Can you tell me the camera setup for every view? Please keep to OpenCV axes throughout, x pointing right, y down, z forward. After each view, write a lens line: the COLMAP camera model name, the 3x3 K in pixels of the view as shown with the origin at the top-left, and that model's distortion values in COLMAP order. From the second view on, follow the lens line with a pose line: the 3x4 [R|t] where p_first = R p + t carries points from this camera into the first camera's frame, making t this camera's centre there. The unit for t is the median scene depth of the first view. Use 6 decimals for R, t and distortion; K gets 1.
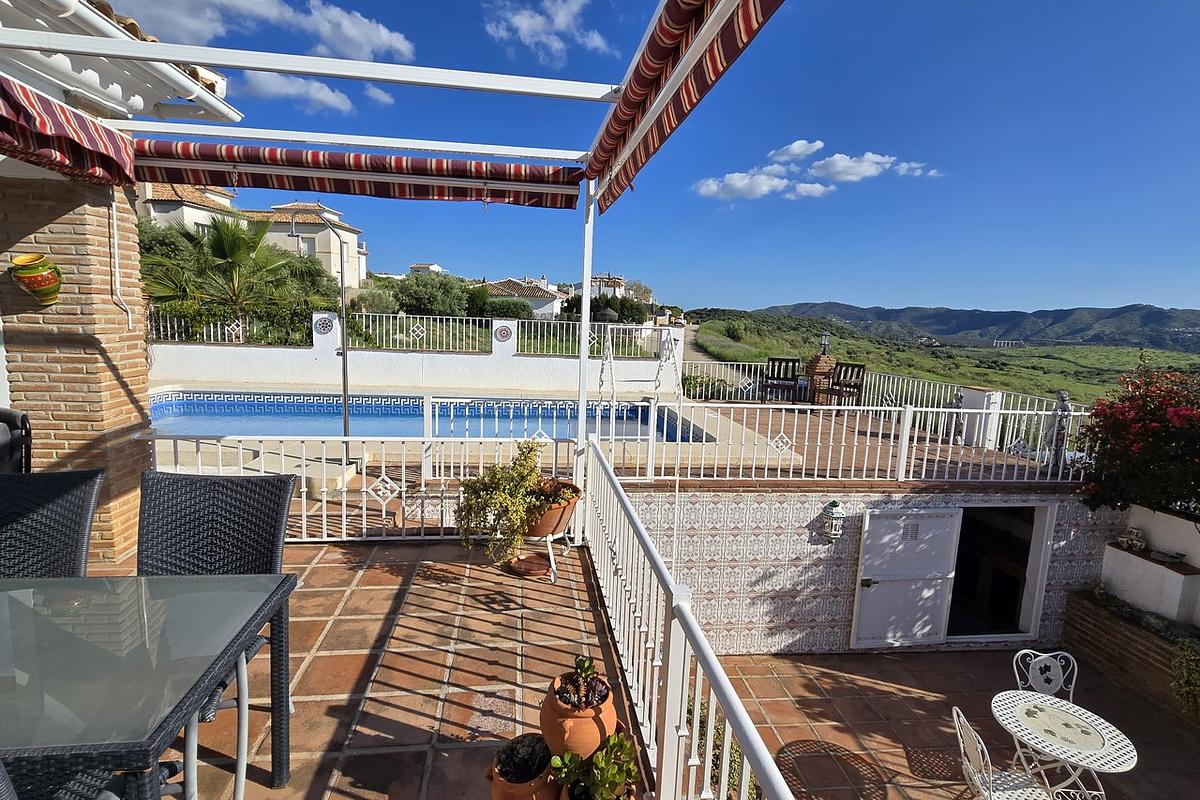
lens RADIAL K [[600.2, 0, 597.0], [0, 600.2, 397.8], [0, 0, 1]] dist [-0.002019, -0.000549]
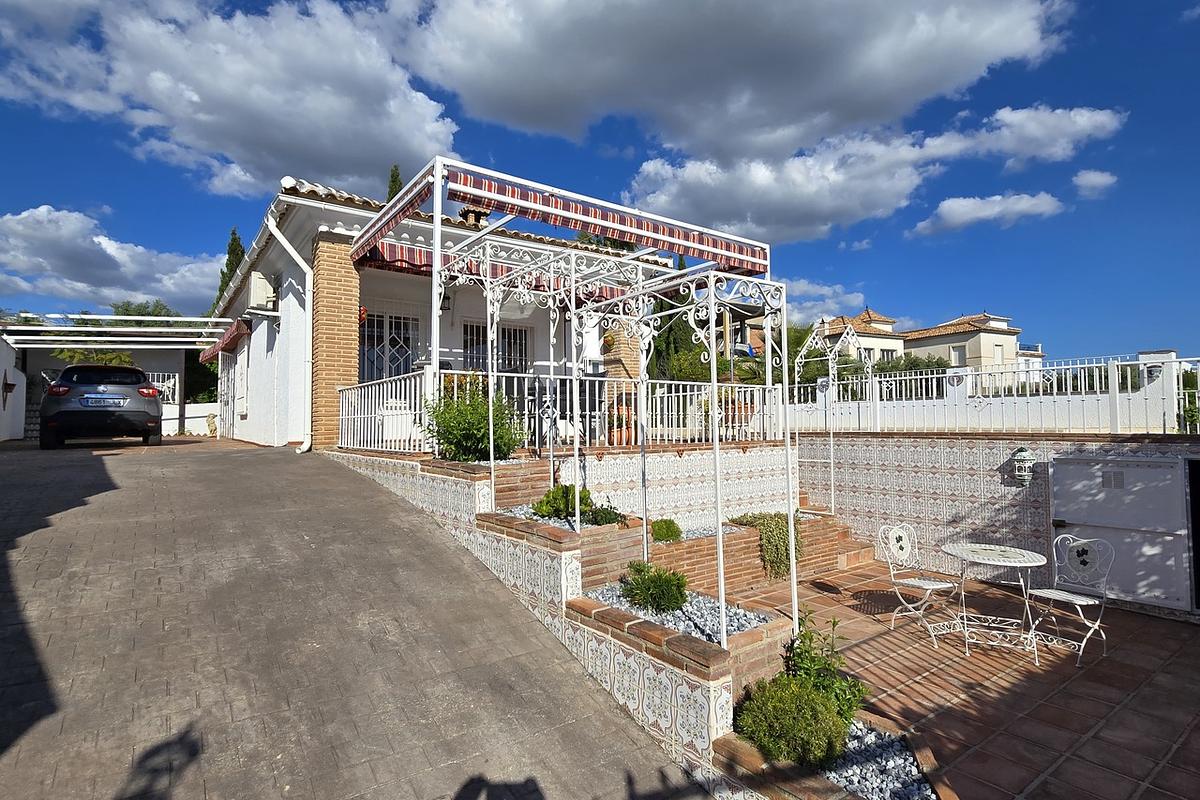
lens RADIAL K [[600.2, 0, 597.0], [0, 600.2, 397.8], [0, 0, 1]] dist [-0.002019, -0.000549]
pose [[0.485752, -0.082413, -0.870203, 0.983331], [-0.096031, 0.984487, -0.146841, 0.316266], [0.868806, 0.154895, 0.470302, -0.268439]]
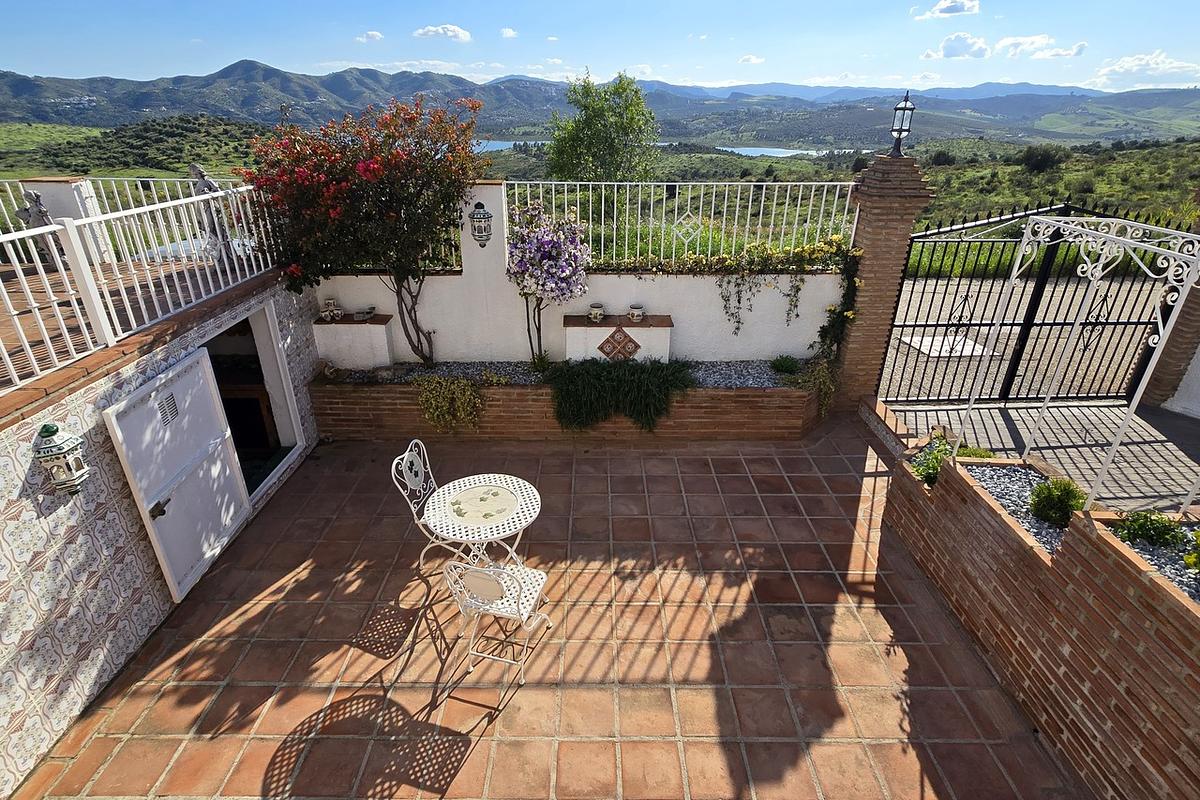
lens RADIAL K [[600.2, 0, 597.0], [0, 600.2, 397.8], [0, 0, 1]] dist [-0.002019, -0.000549]
pose [[0.120619, -0.460561, 0.879395, -0.004926], [0.135276, 0.885225, 0.445059, -0.021352], [-0.983439, 0.065278, 0.169078, 0.407400]]
